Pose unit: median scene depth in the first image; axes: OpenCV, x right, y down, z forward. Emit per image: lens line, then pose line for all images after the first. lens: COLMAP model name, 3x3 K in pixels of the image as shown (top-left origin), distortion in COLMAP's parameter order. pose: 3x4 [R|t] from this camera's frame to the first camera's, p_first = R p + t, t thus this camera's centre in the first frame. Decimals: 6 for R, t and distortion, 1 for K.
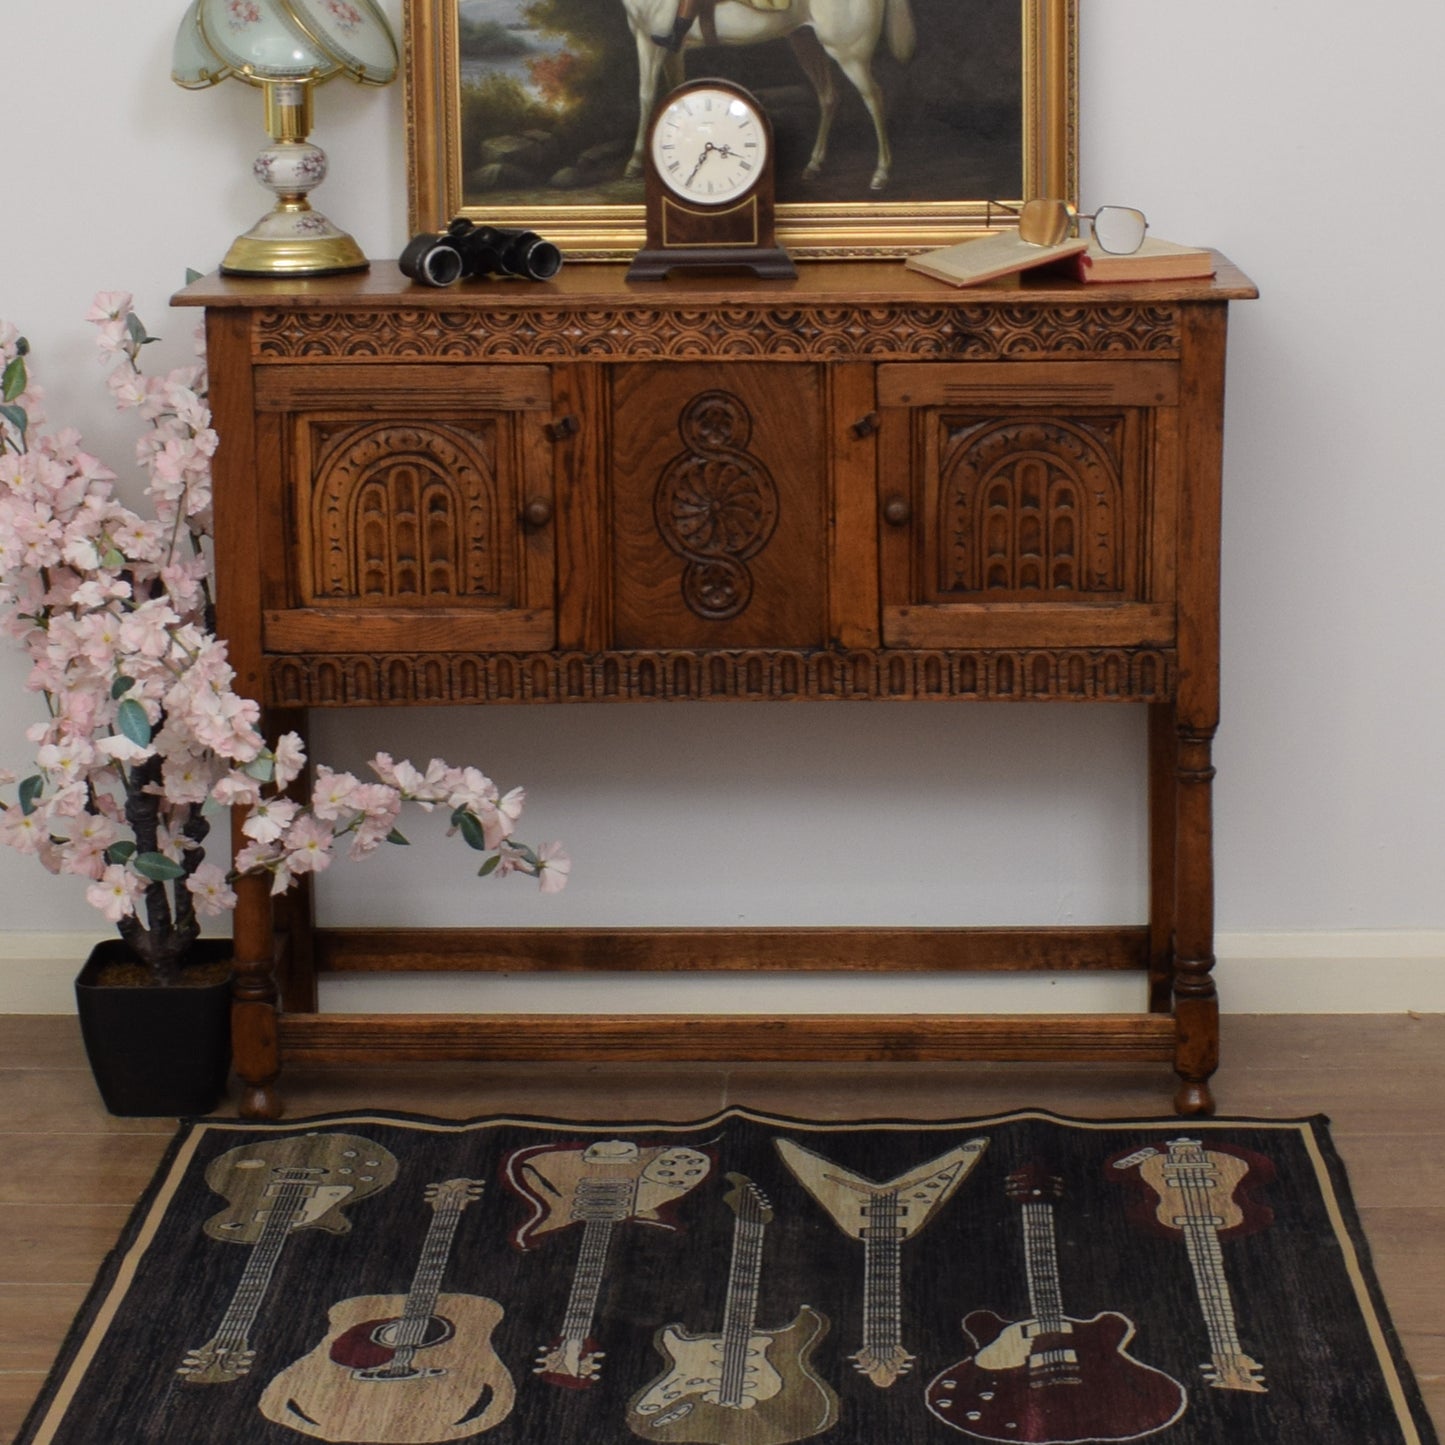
lens RADIAL K [[3253.8, 0, 690.3], [0, 3253.8, 632.7], [0, 0, 1]] dist [-0.092406, 0.000000]
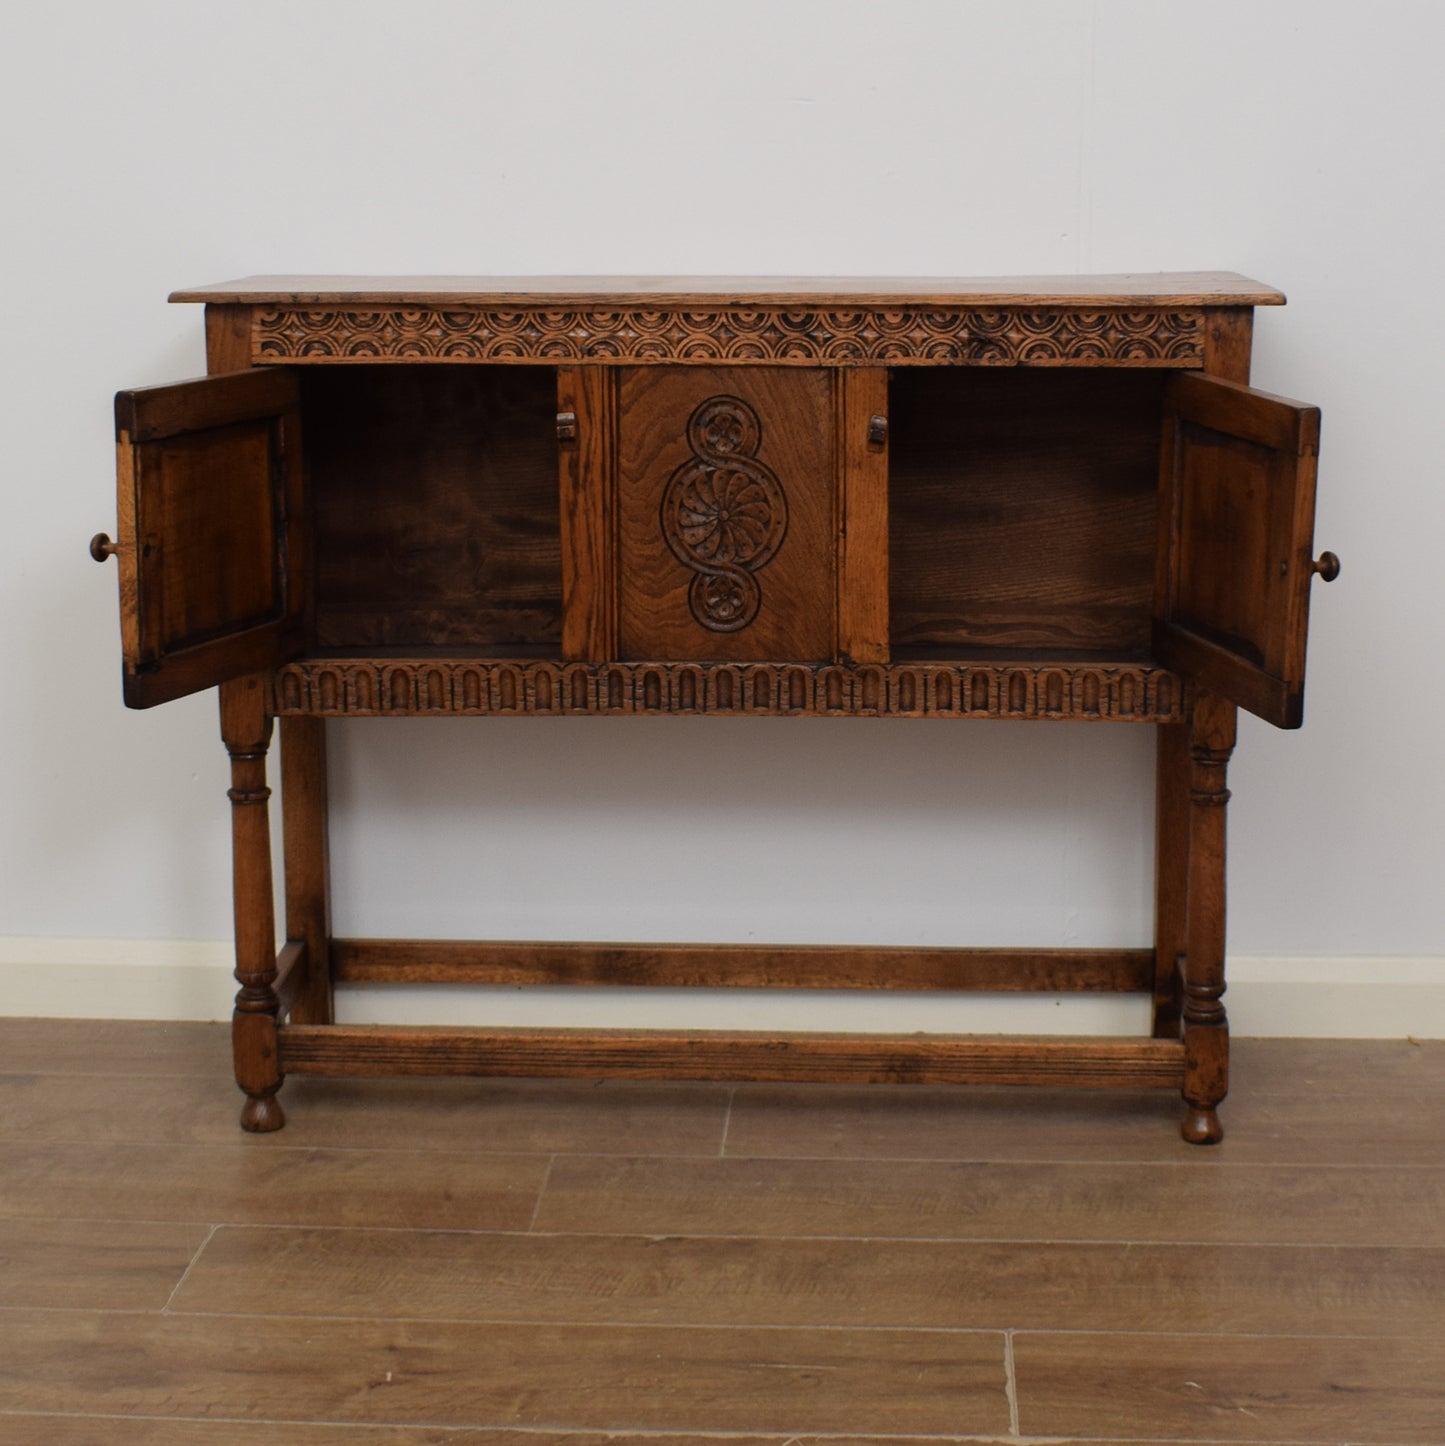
lens RADIAL K [[2525.5, 0, 719.8], [0, 2525.5, 709.3], [0, 0, 1]] dist [-0.087172, 0.000000]
pose [[0.999831, 0.013846, -0.012099, 0.016562], [-0.013808, 0.999899, 0.003229, 0.016882], [0.012143, -0.003062, 0.999922, 0.240731]]
